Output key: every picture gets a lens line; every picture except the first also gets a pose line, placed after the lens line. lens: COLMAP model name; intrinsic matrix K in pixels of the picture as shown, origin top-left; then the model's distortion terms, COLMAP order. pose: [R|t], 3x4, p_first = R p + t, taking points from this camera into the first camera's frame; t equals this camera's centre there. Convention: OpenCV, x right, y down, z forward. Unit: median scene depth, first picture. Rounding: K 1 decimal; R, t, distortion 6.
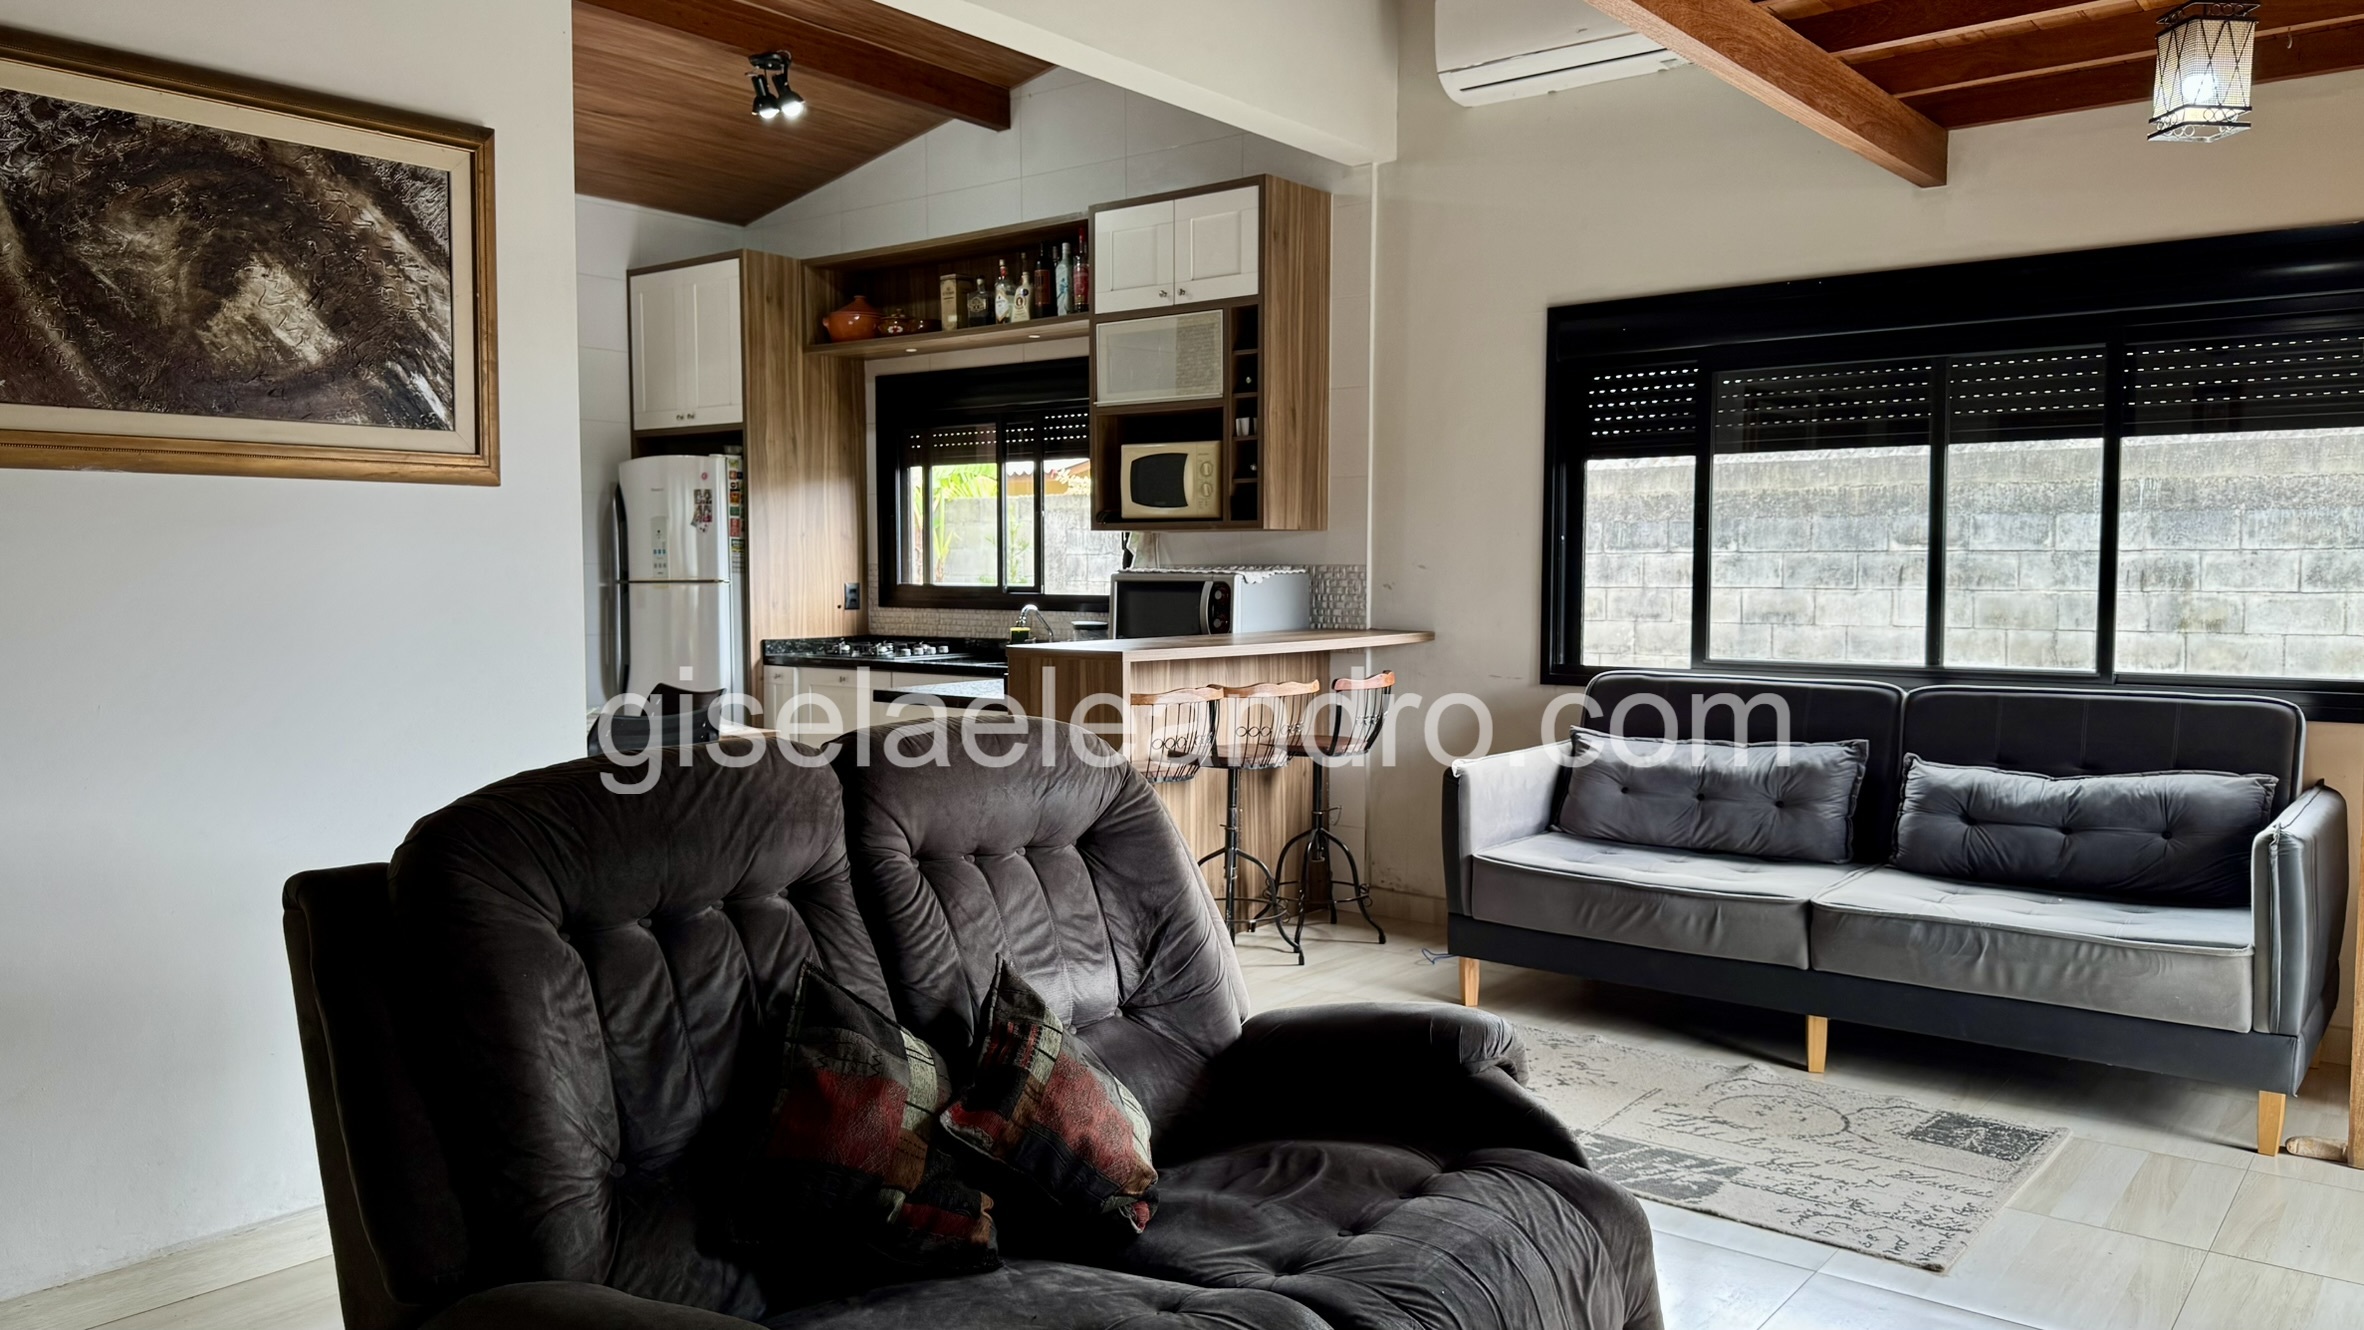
lens RADIAL K [[1658.1, 0, 1182.5], [0, 1658.1, 671.1], [0, 0, 1]] dist [0.082863, -0.116648]
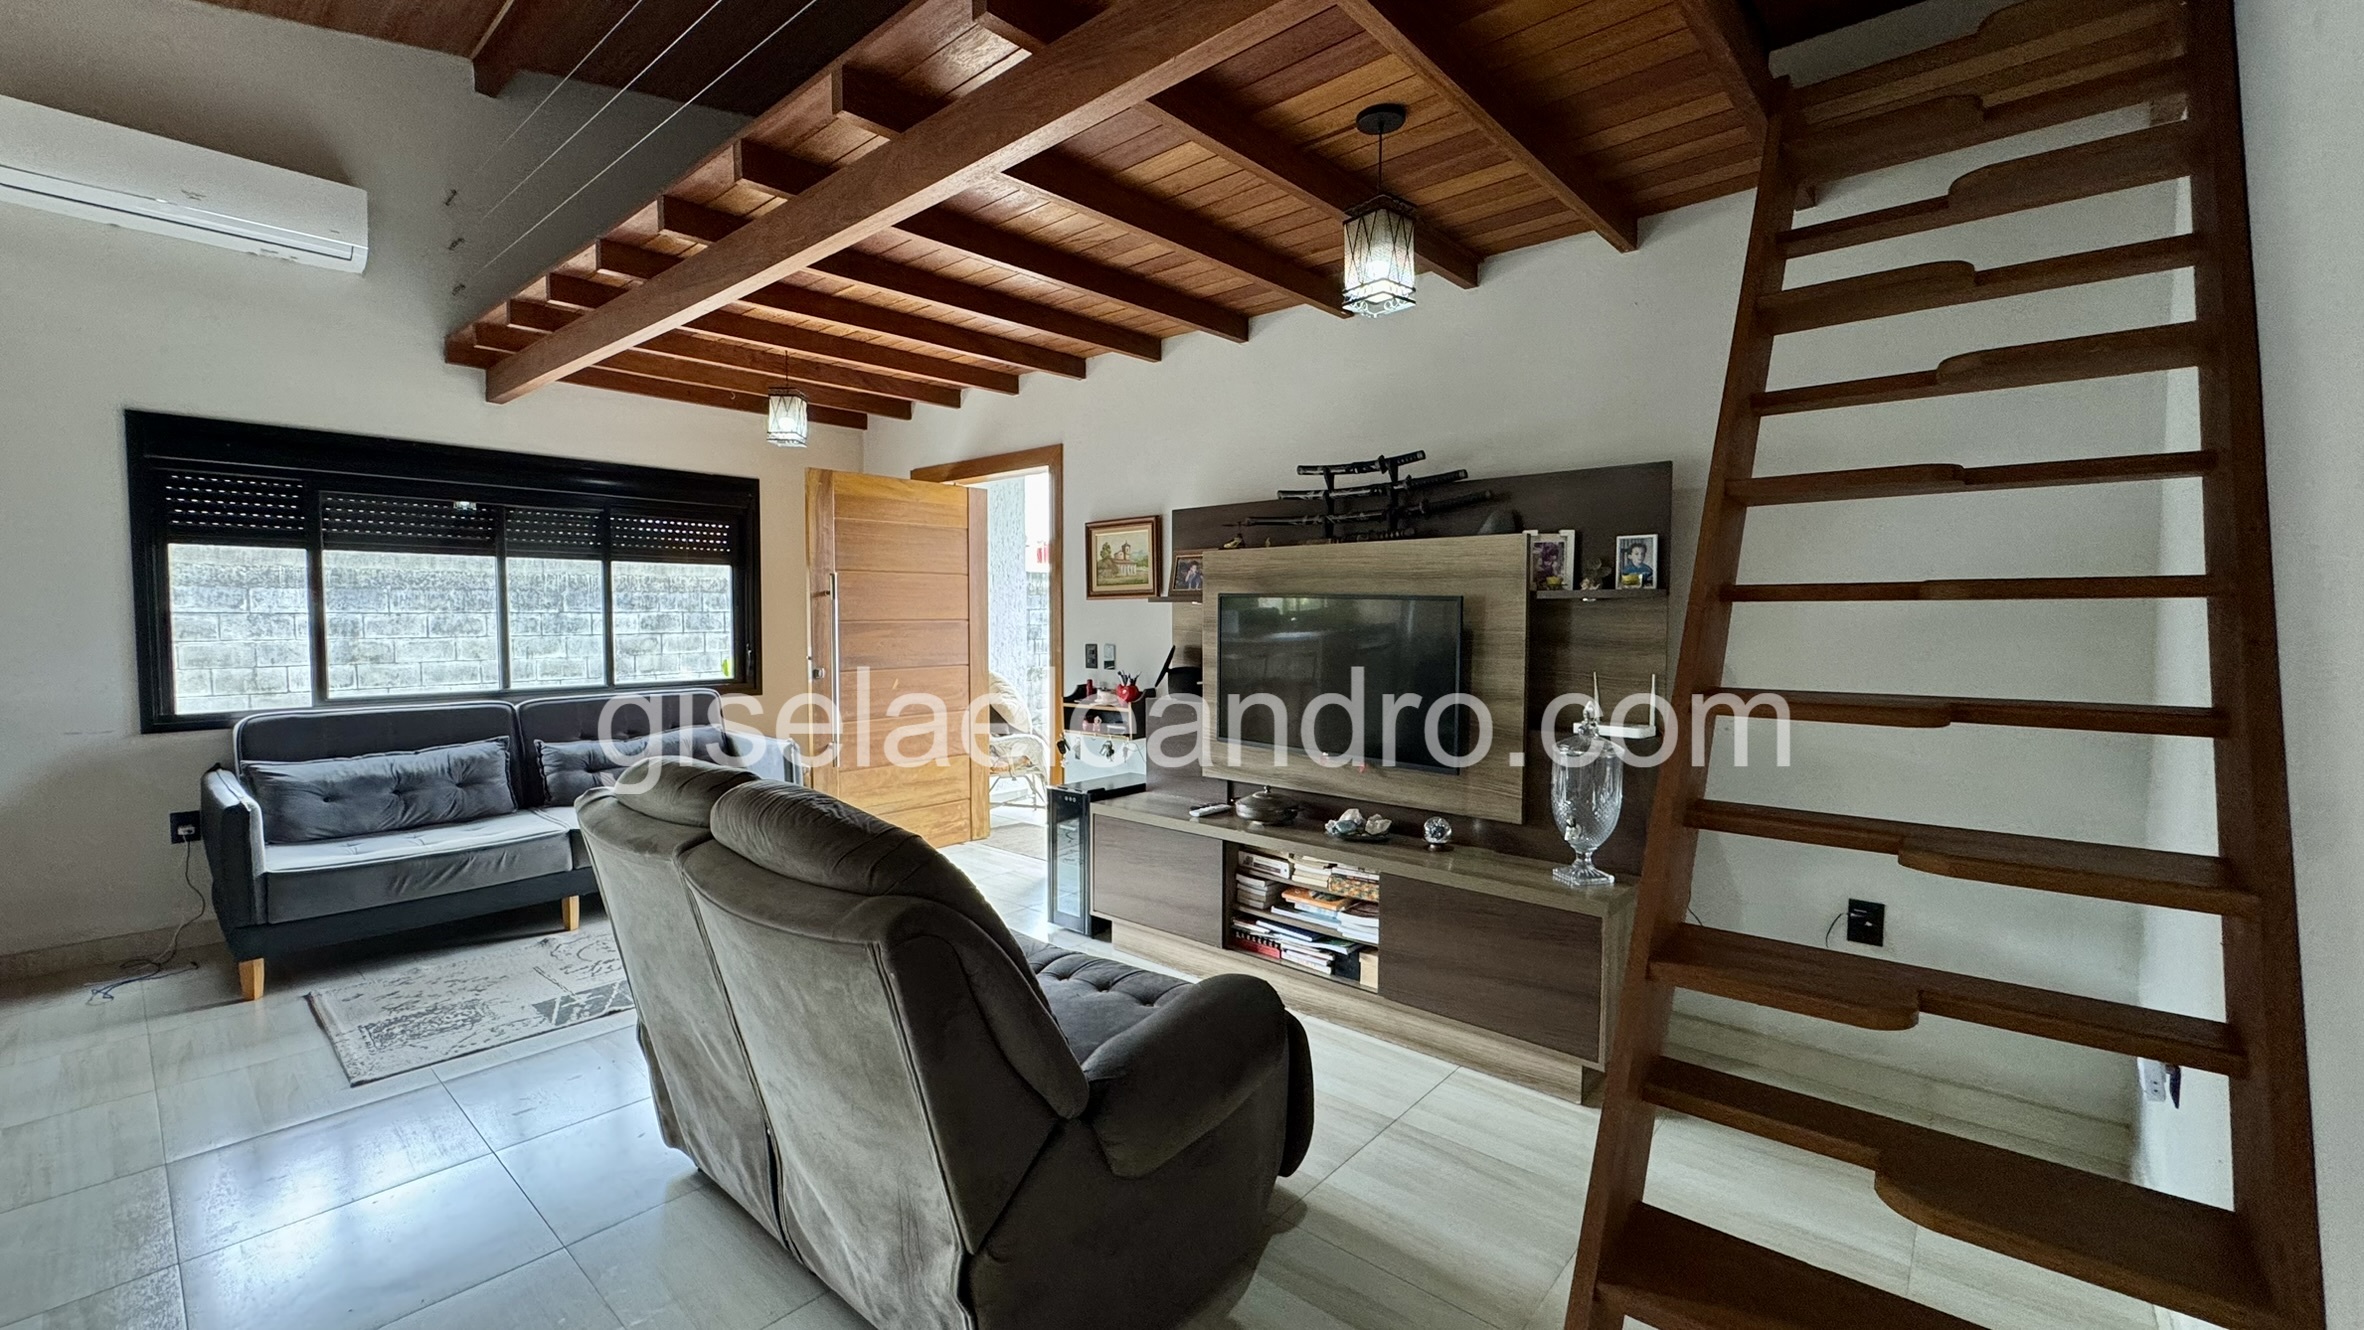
lens RADIAL K [[942.2, 0, 1185.1], [0, 942.2, 662.4], [0, 0, 1]] dist [-0.002118, -0.000239]
pose [[0.034923, -0.052370, 0.998017, -0.397599], [0.062029, 0.996814, 0.050136, -0.029209], [-0.997463, 0.060155, 0.038060, 0.245576]]
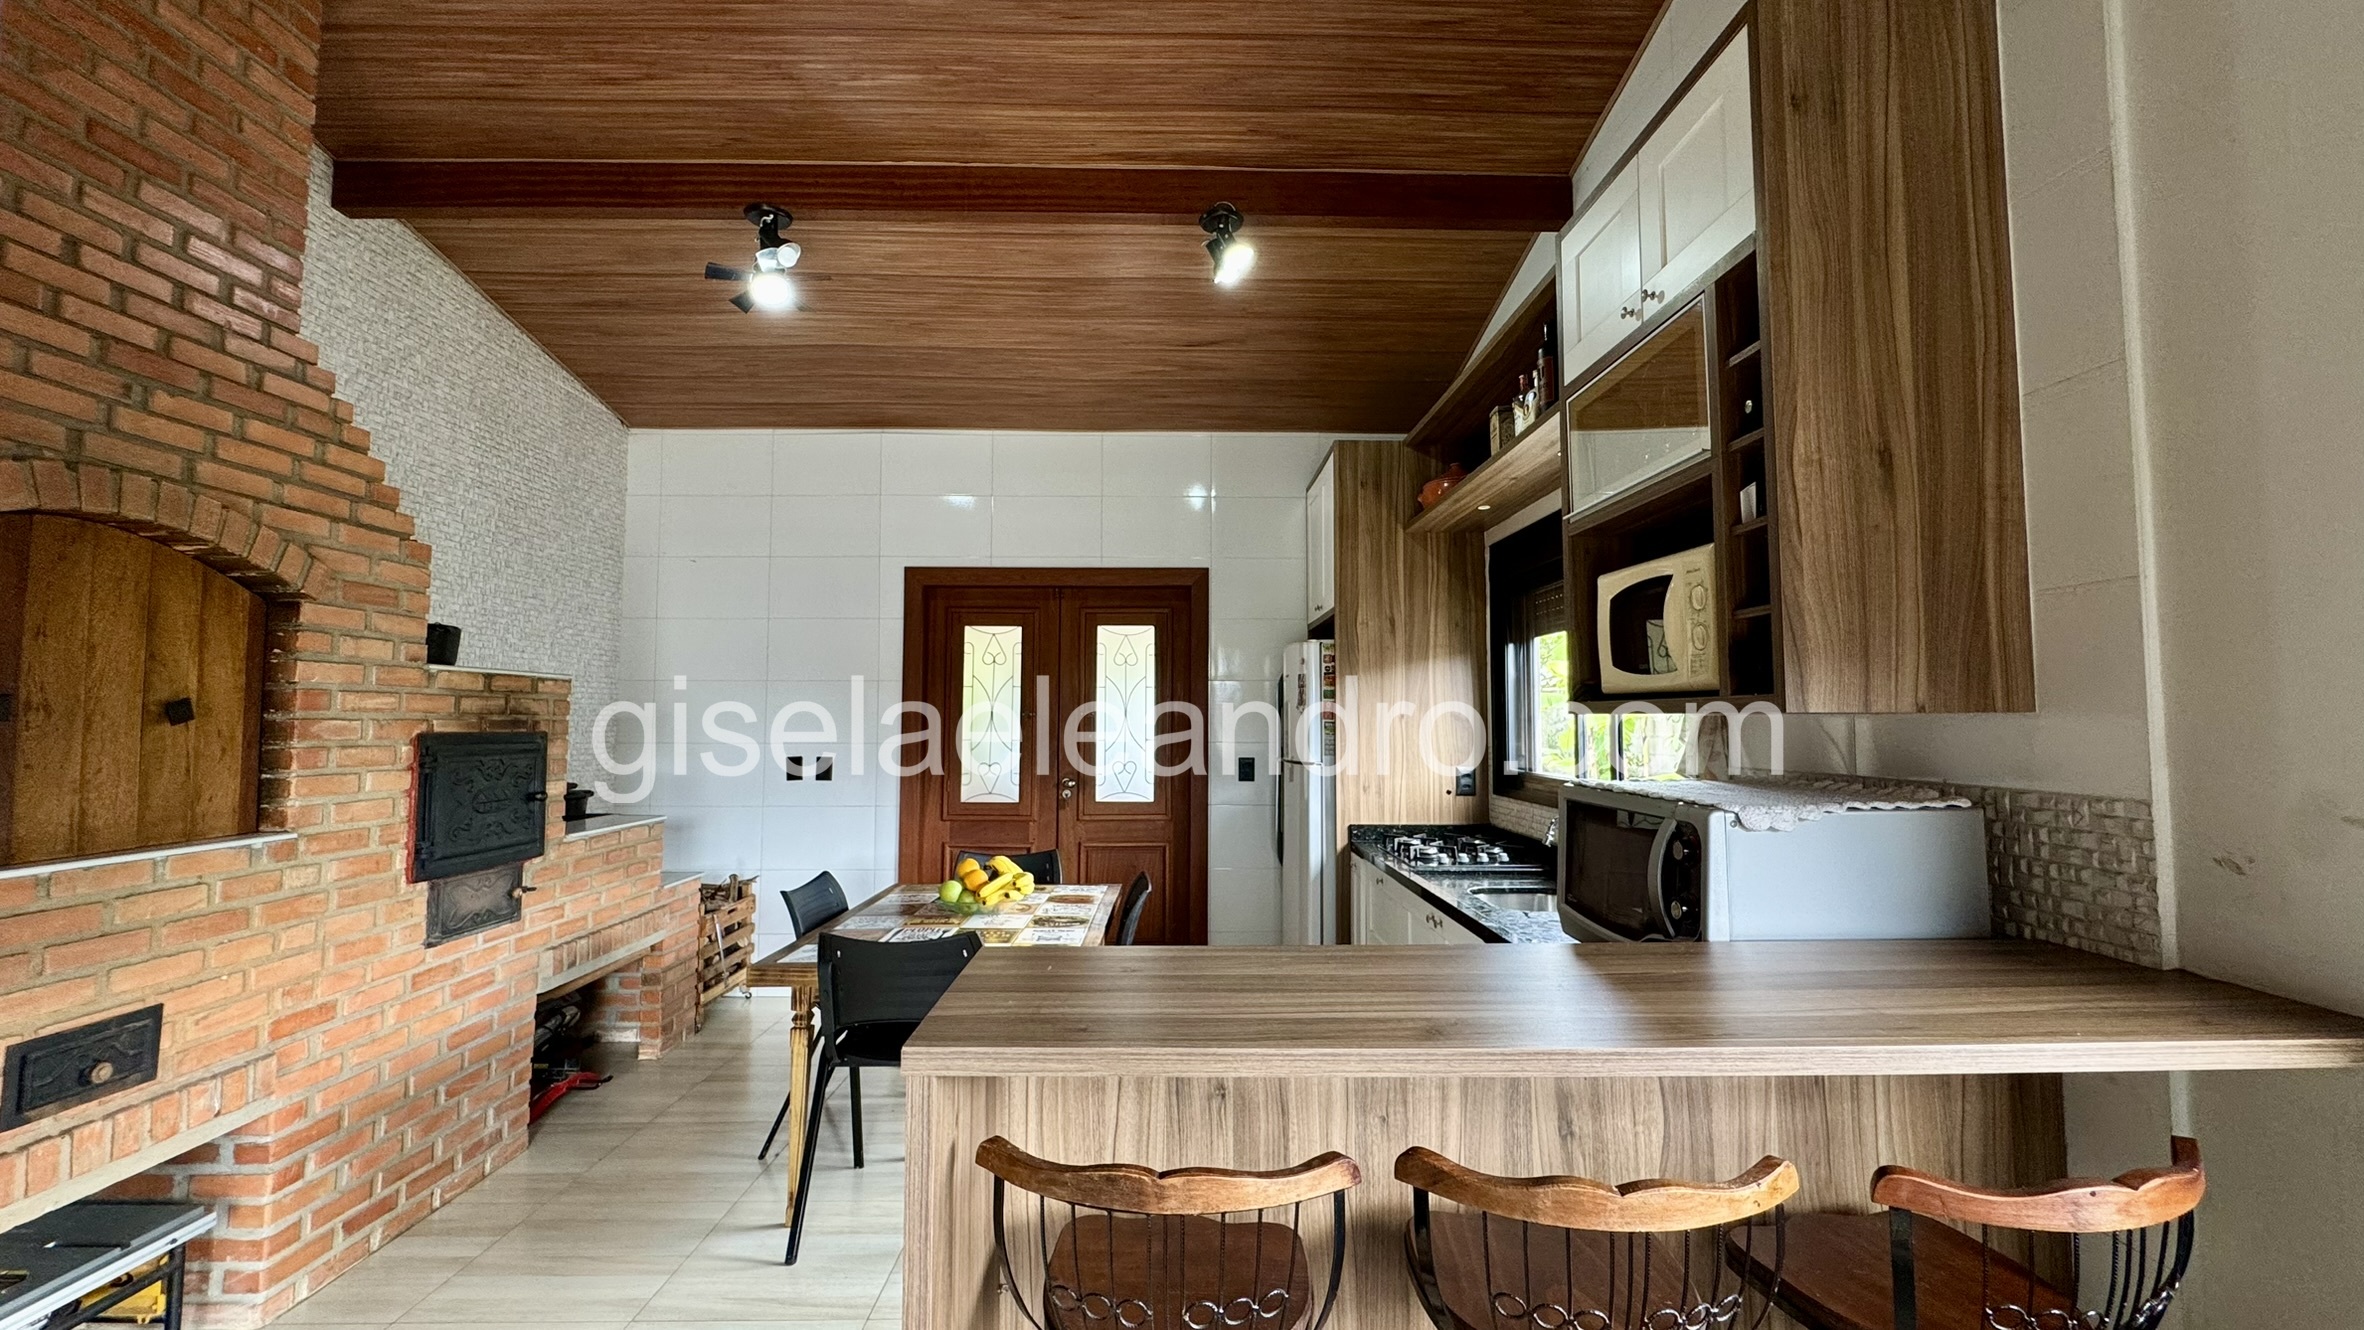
lens RADIAL K [[942.2, 0, 1183.8], [0, 942.2, 662.0], [0, 0, 1]] dist [-0.002118, -0.000239]
pose [[0.639156, -0.046657, -0.767661, 0.143674], [-0.050052, 0.993519, -0.102057, -0.065813], [0.767447, 0.103654, 0.632678, 0.714355]]
